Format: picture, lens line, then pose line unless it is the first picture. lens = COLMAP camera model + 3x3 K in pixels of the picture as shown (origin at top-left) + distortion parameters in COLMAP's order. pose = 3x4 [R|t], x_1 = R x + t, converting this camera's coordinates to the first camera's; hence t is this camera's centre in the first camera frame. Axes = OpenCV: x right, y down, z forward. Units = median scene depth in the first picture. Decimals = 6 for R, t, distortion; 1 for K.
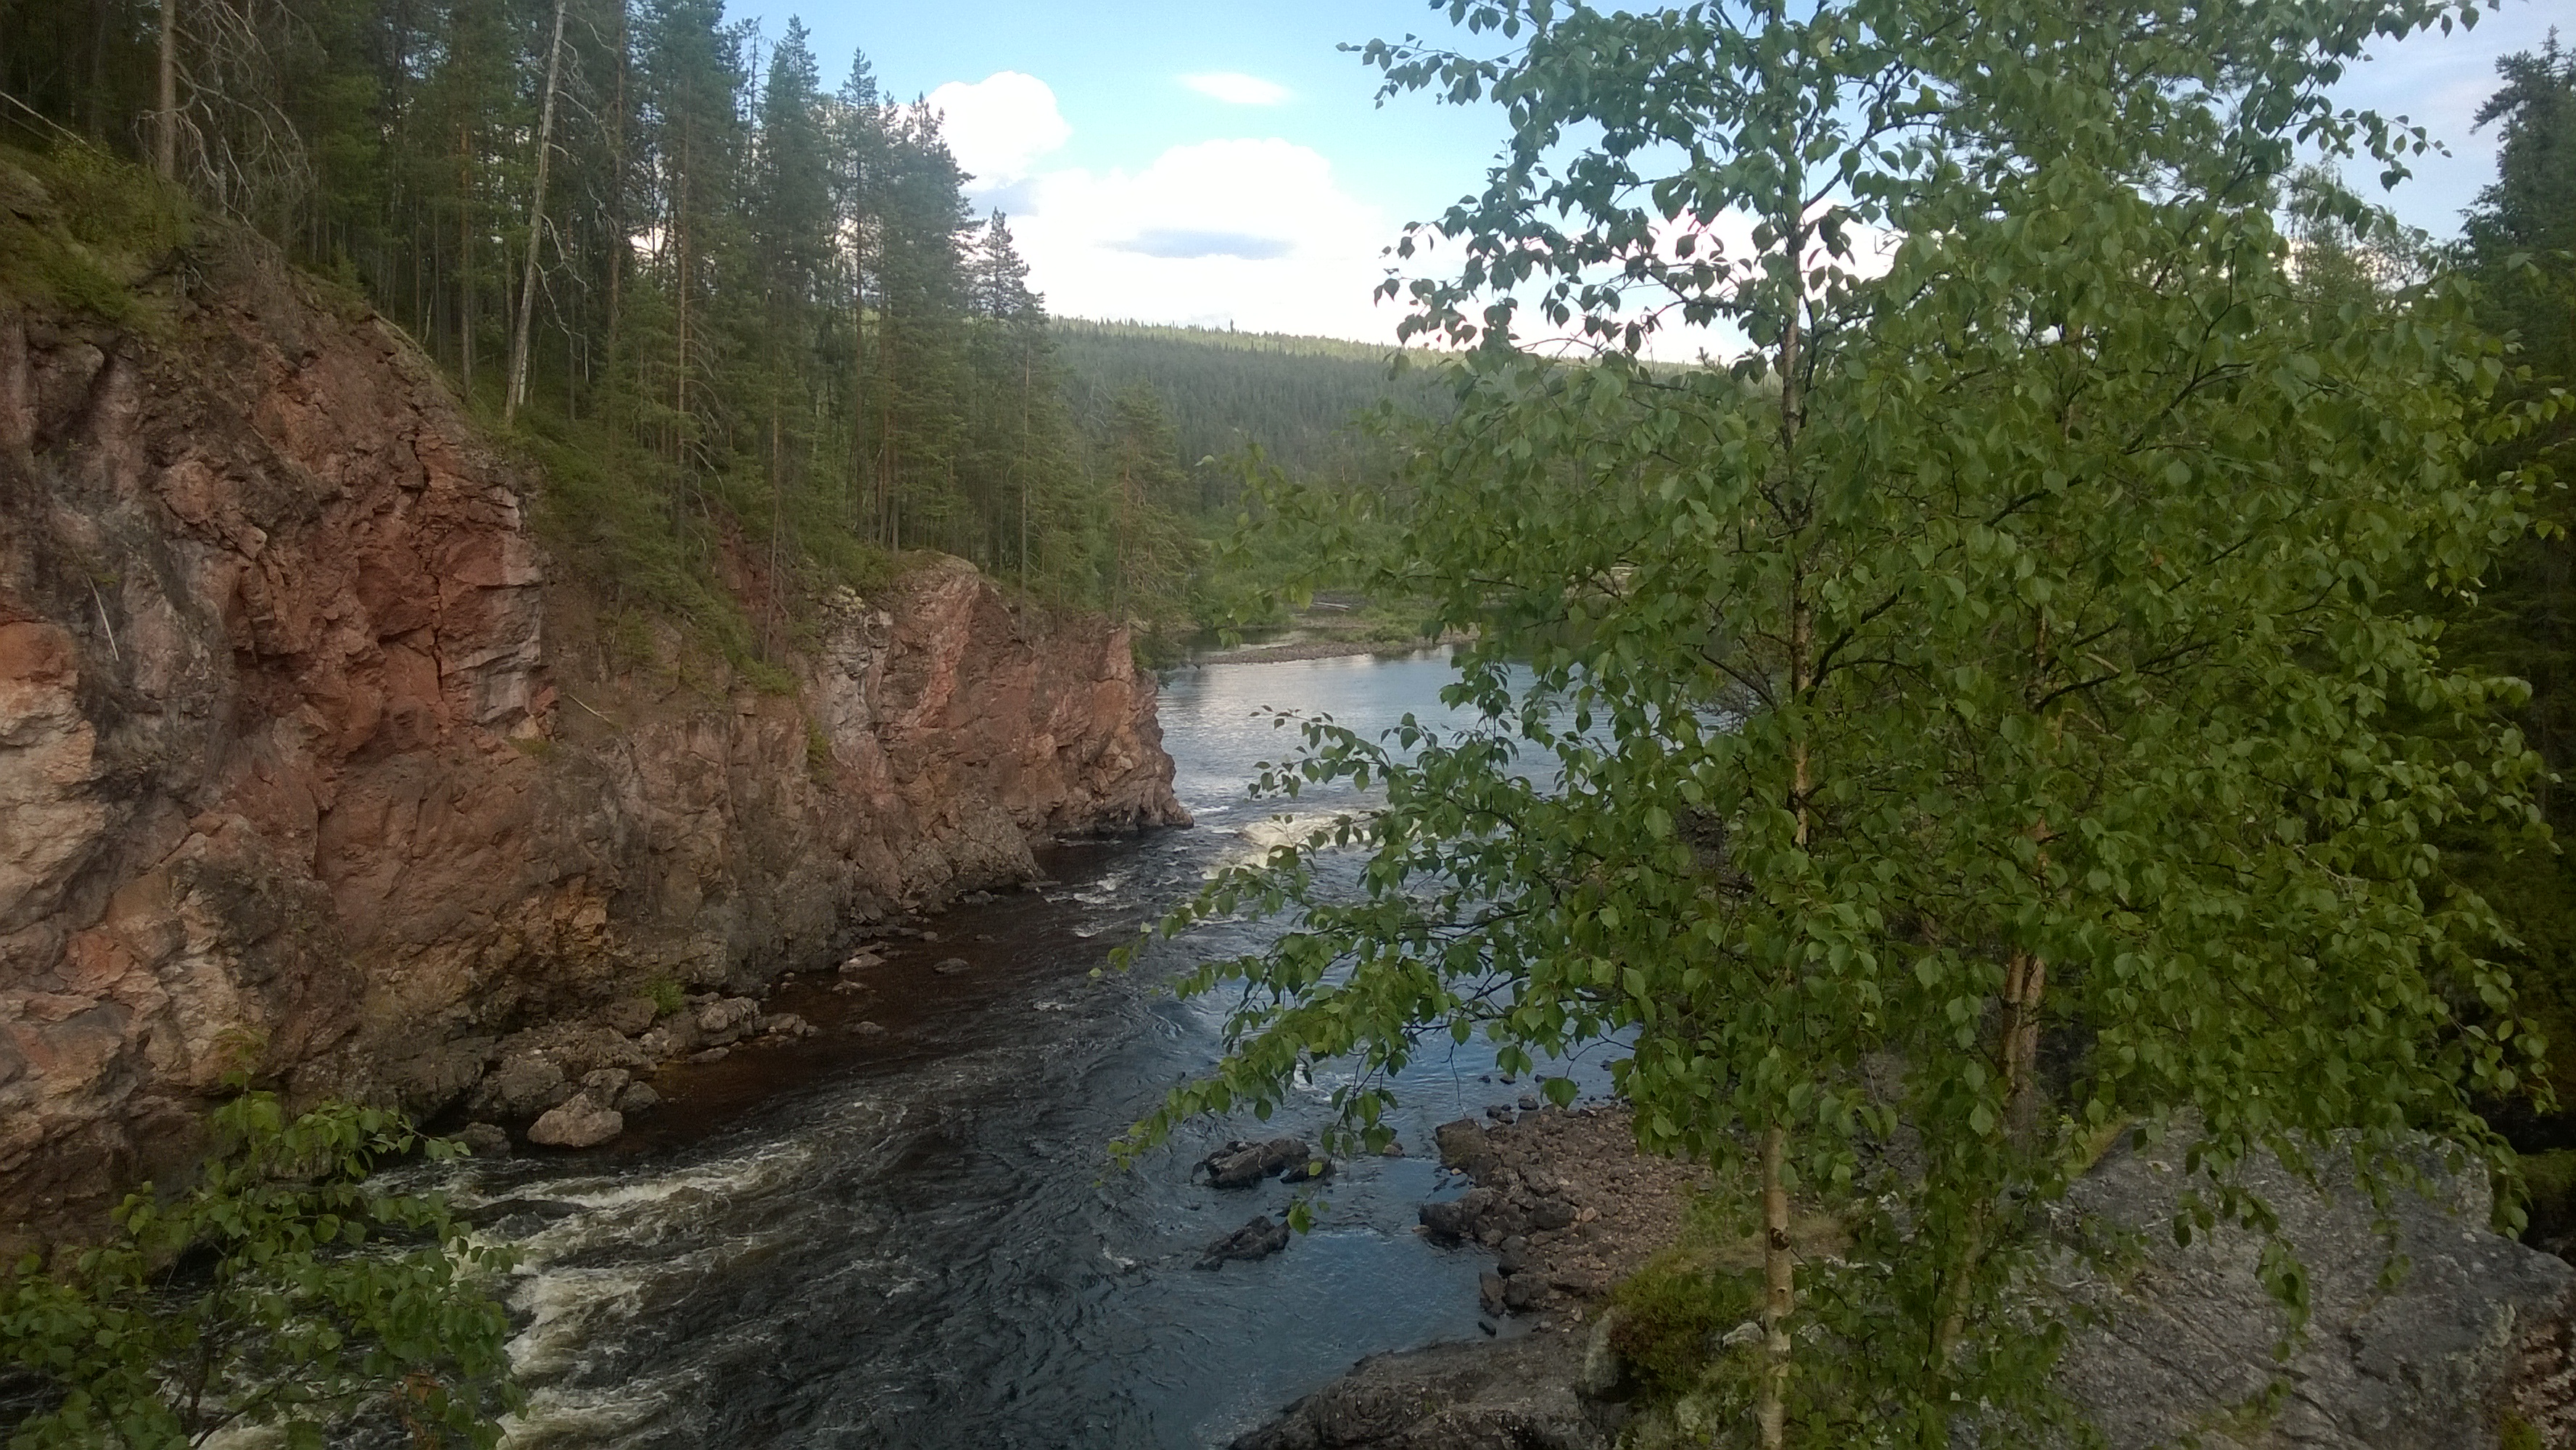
lens RADIAL K [[1981.4, 0, 1349.3], [0, 1981.4, 715.1], [0, 0, 1]] dist [0.020954, -0.083453]
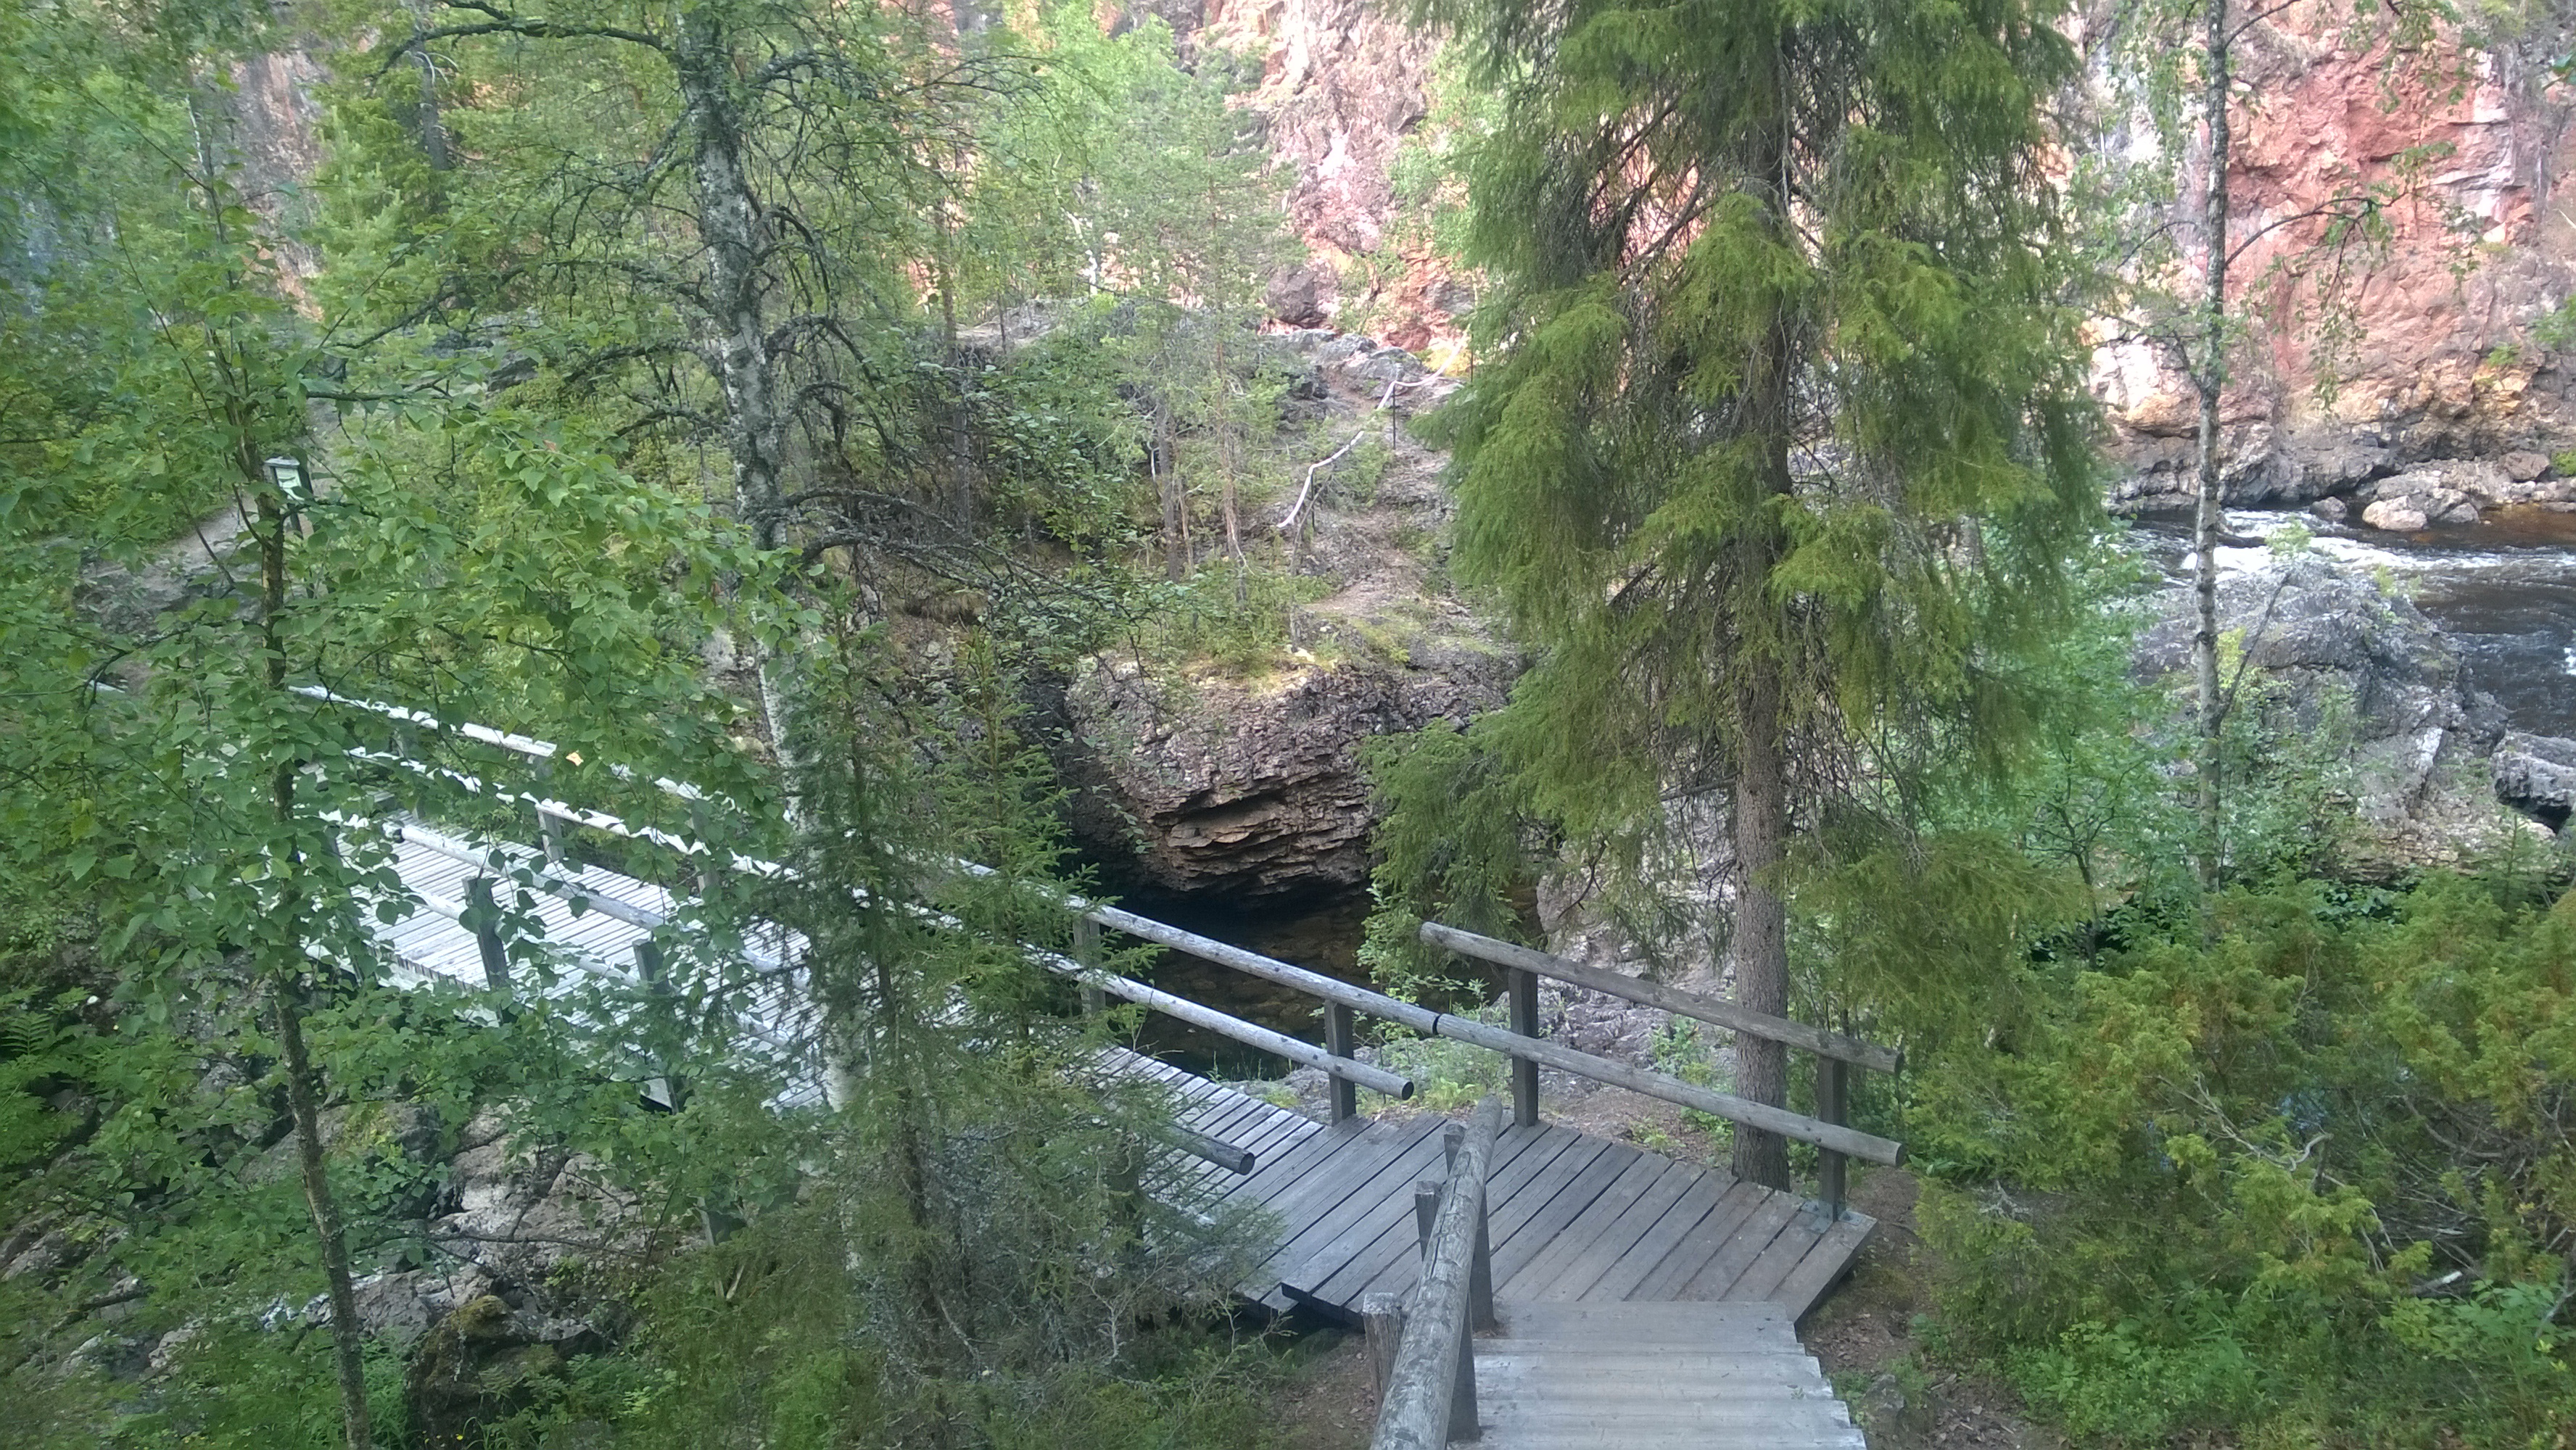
lens RADIAL K [[1981.4, 0, 1332.0], [0, 1981.4, 729.7], [0, 0, 1]] dist [0.020954, -0.083453]
pose [[0.321479, 0.304440, -0.896642, 0.614506], [-0.060941, 0.951596, 0.301249, -0.027161], [0.944954, -0.042203, 0.324471, -0.174855]]
